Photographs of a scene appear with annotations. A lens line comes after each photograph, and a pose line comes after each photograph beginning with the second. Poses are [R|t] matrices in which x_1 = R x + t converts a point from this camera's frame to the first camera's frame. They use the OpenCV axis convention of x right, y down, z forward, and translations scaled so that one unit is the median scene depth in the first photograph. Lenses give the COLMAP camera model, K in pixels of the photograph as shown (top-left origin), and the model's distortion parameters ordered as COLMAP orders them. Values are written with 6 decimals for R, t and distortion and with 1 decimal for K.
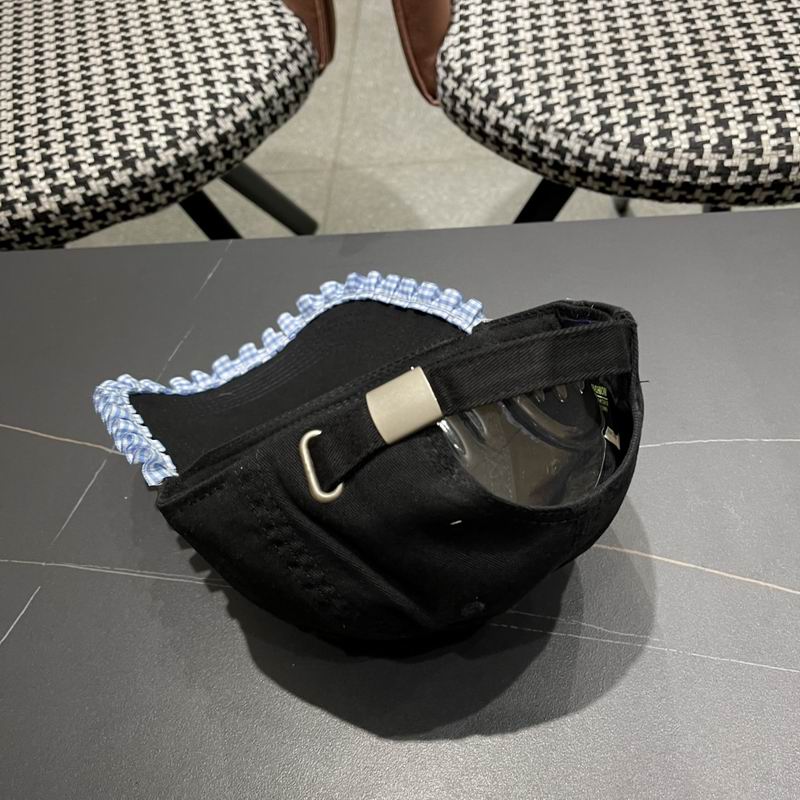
lens RADIAL K [[804.7, 0, 418.0], [0, 804.7, 407.7], [0, 0, 1]] dist [0.016296, 0.000000]
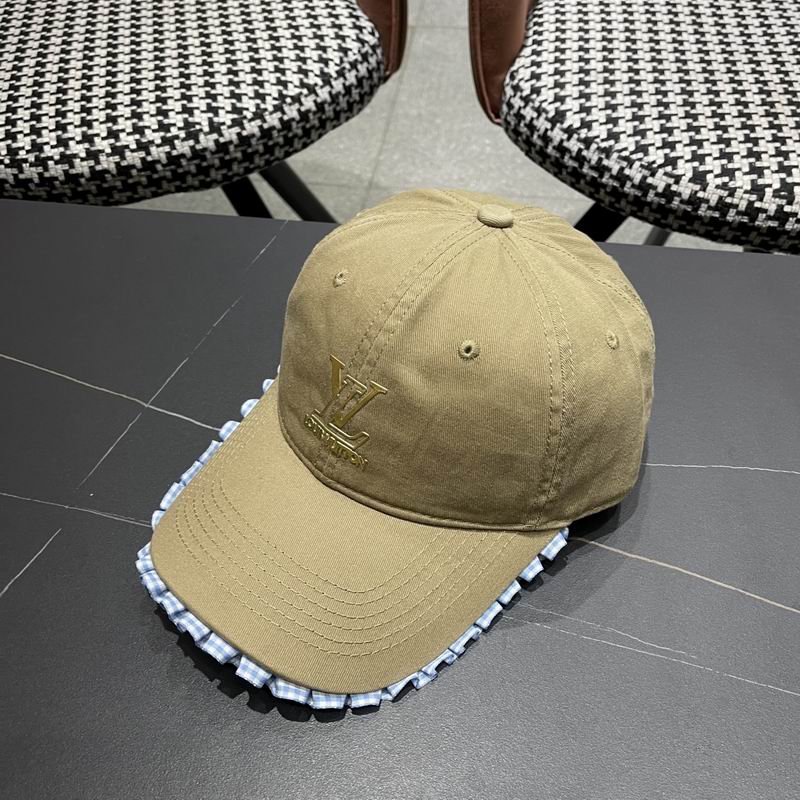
lens RADIAL K [[804.7, 0, 415.4], [0, 804.7, 408.5], [0, 0, 1]] dist [0.016296, 0.000000]
pose [[0.991487, 0.129433, 0.014156, -0.052867], [-0.128510, 0.990267, -0.053453, 0.051850], [-0.020937, 0.051178, 0.998470, 0.009782]]
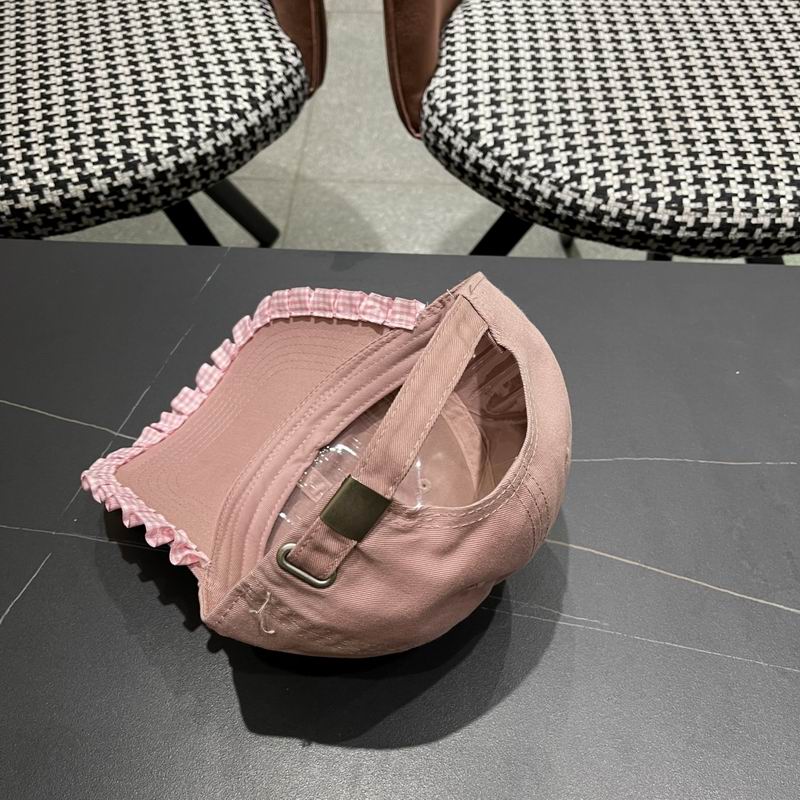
lens RADIAL K [[804.7, 0, 408.9], [0, 804.7, 409.1], [0, 0, 1]] dist [0.016296, 0.000000]
pose [[0.993595, 0.069354, 0.089213, -0.067813], [-0.068169, 0.997541, -0.016267, 0.008743], [-0.090122, 0.010081, 0.995880, -0.085925]]
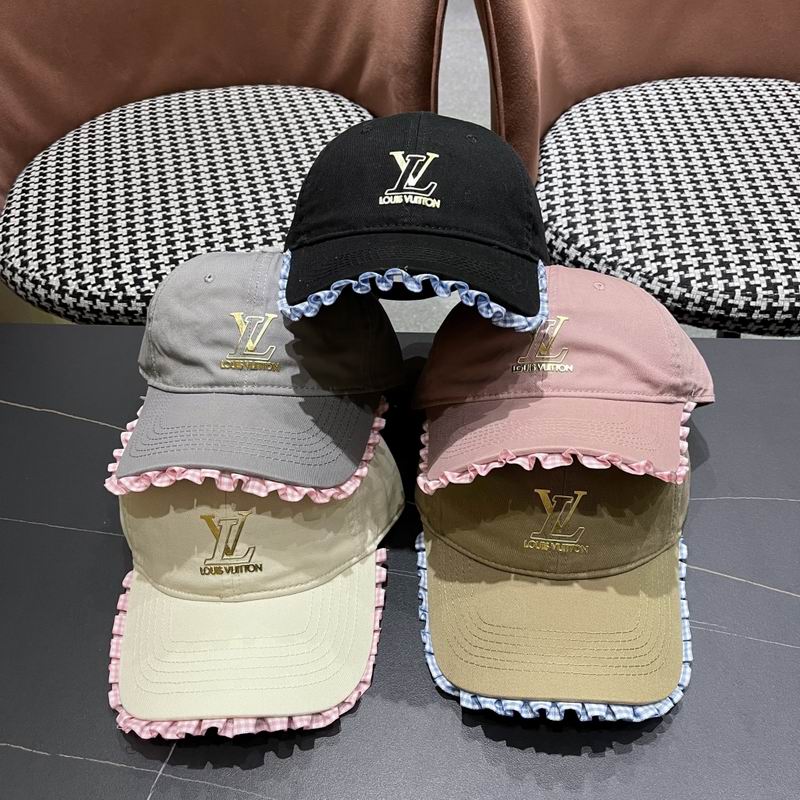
lens RADIAL K [[804.7, 0, 396.5], [0, 804.7, 407.4], [0, 0, 1]] dist [0.016296, 0.000000]
pose [[0.997044, 0.072601, 0.025149, -0.208714], [-0.069135, 0.990533, -0.118596, 0.064962], [-0.033521, 0.116507, 0.992624, -0.274855]]
